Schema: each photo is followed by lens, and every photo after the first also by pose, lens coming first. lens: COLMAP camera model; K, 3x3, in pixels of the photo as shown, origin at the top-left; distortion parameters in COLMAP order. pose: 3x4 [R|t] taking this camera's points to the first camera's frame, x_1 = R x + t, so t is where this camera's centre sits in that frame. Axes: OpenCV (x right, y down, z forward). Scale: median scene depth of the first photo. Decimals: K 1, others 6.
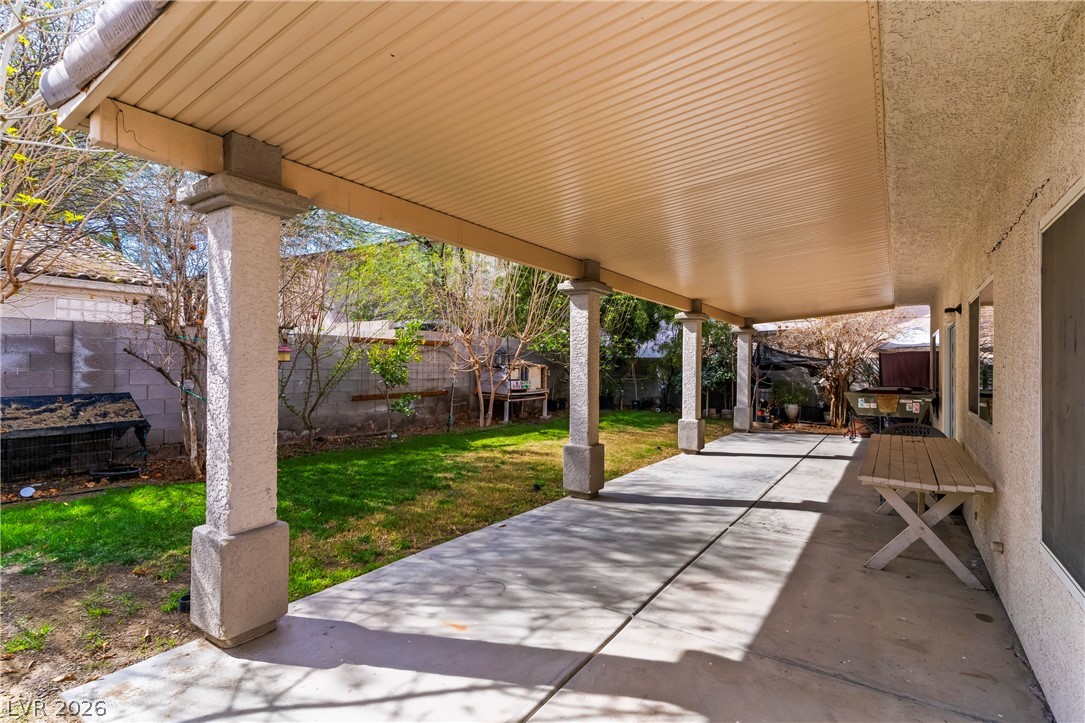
lens RADIAL K [[519.7, 0, 547.4], [0, 519.7, 364.8], [0, 0, 1]] dist [0.007064, 0.000048]
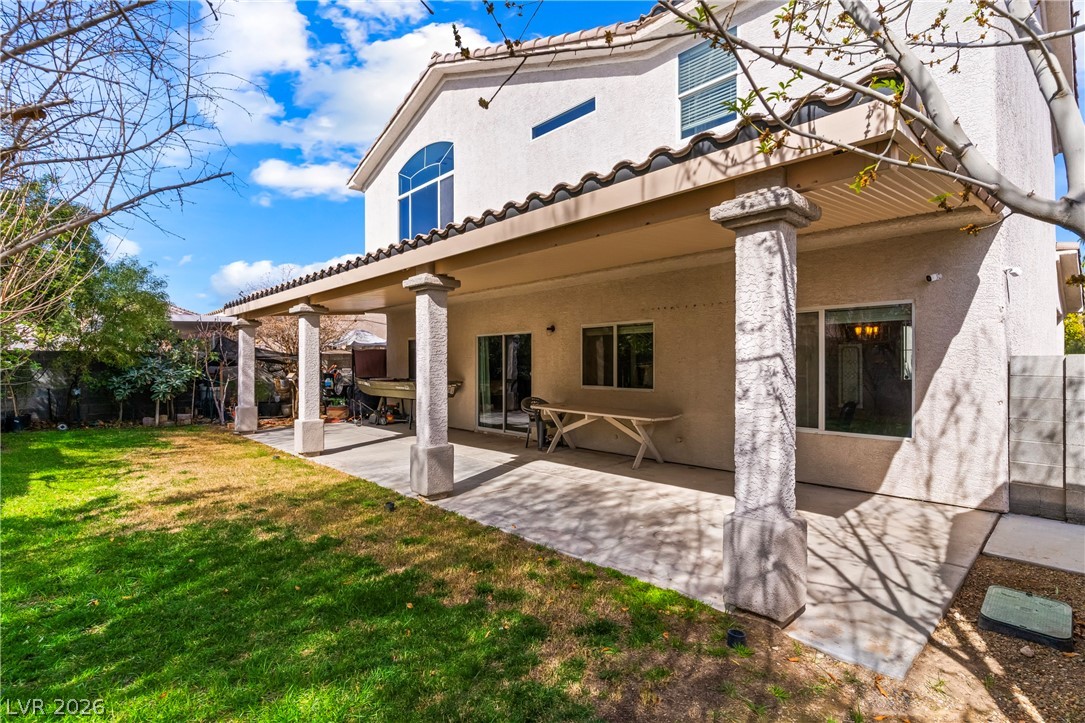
lens RADIAL K [[519.7, 0, 547.4], [0, 519.7, 360.9], [0, 0, 1]] dist [0.007064, 0.000048]
pose [[0.214545, 0.000305, 0.976714, -1.253749], [-0.004380, 0.999990, 0.000650, -0.008201], [-0.976704, -0.004418, 0.214544, 0.877732]]
